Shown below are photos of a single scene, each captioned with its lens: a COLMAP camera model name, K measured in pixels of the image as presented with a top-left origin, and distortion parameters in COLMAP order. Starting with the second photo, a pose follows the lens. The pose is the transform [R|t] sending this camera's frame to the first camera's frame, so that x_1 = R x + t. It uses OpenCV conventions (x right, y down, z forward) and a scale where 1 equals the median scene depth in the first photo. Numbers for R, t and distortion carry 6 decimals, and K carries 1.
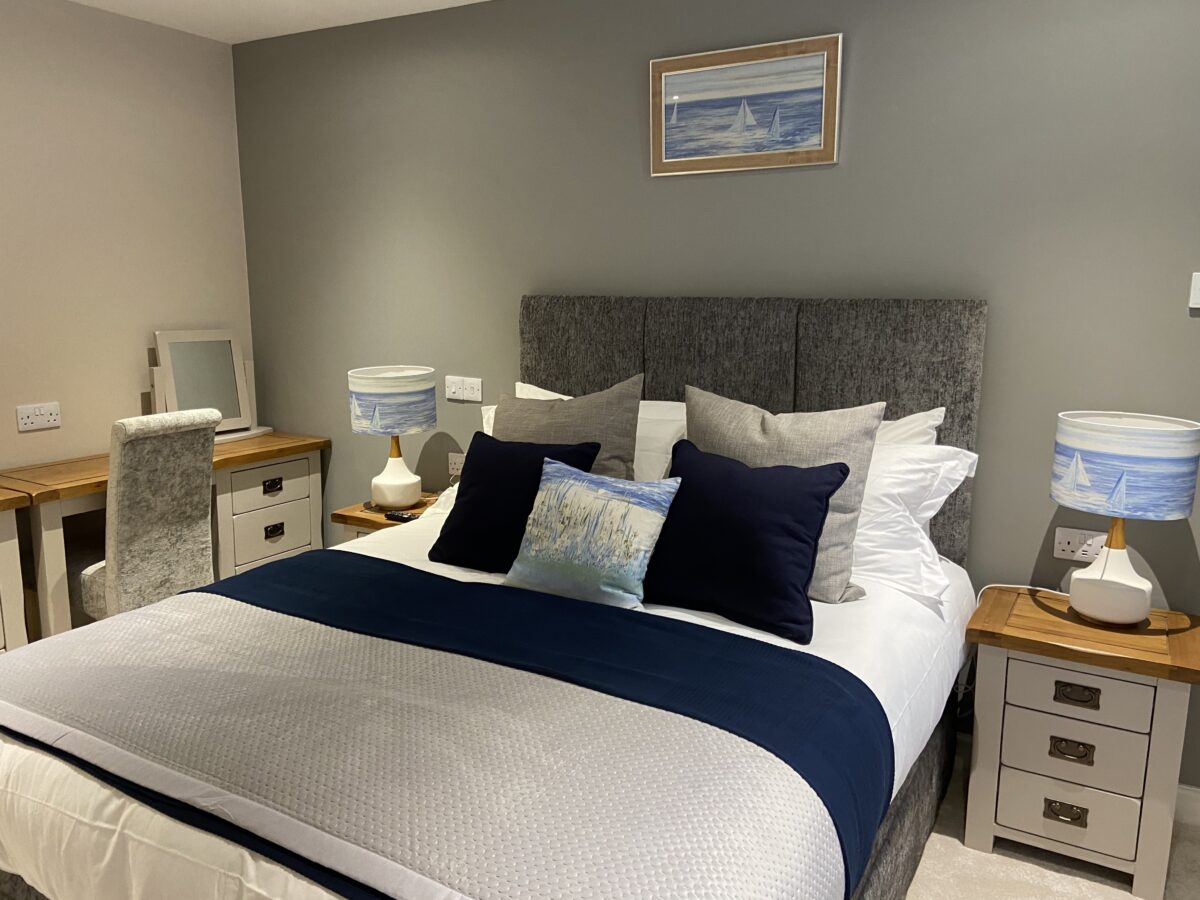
lens RADIAL K [[909.7, 0, 605.3], [0, 909.7, 438.8], [0, 0, 1]] dist [0.089171, -0.104267]
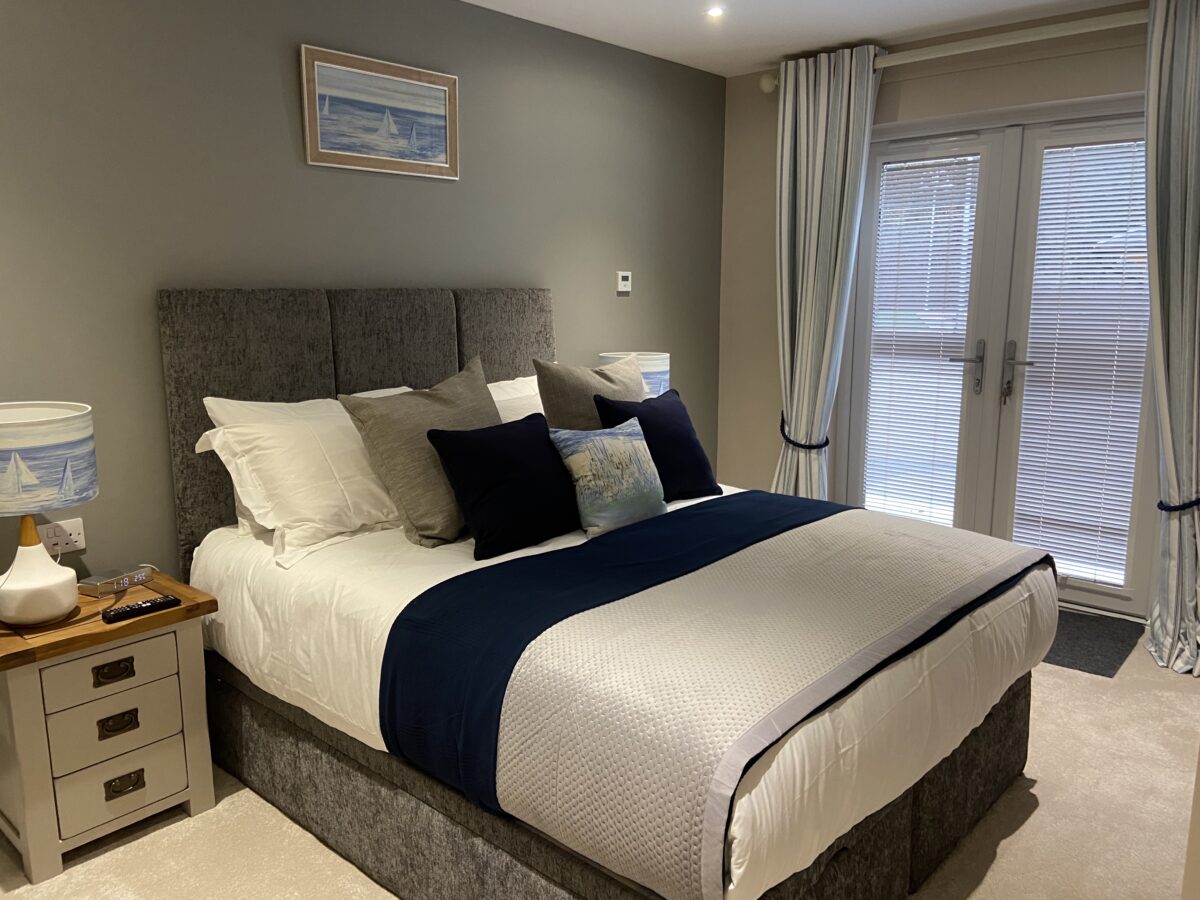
lens RADIAL K [[909.7, 0, 596.9], [0, 909.7, 449.5], [0, 0, 1]] dist [0.089171, -0.104267]
pose [[0.195009, -0.181345, 0.963891, -0.943072], [0.165870, 0.974700, 0.149820, -0.093842], [-0.966674, 0.130664, 0.220155, 0.566107]]
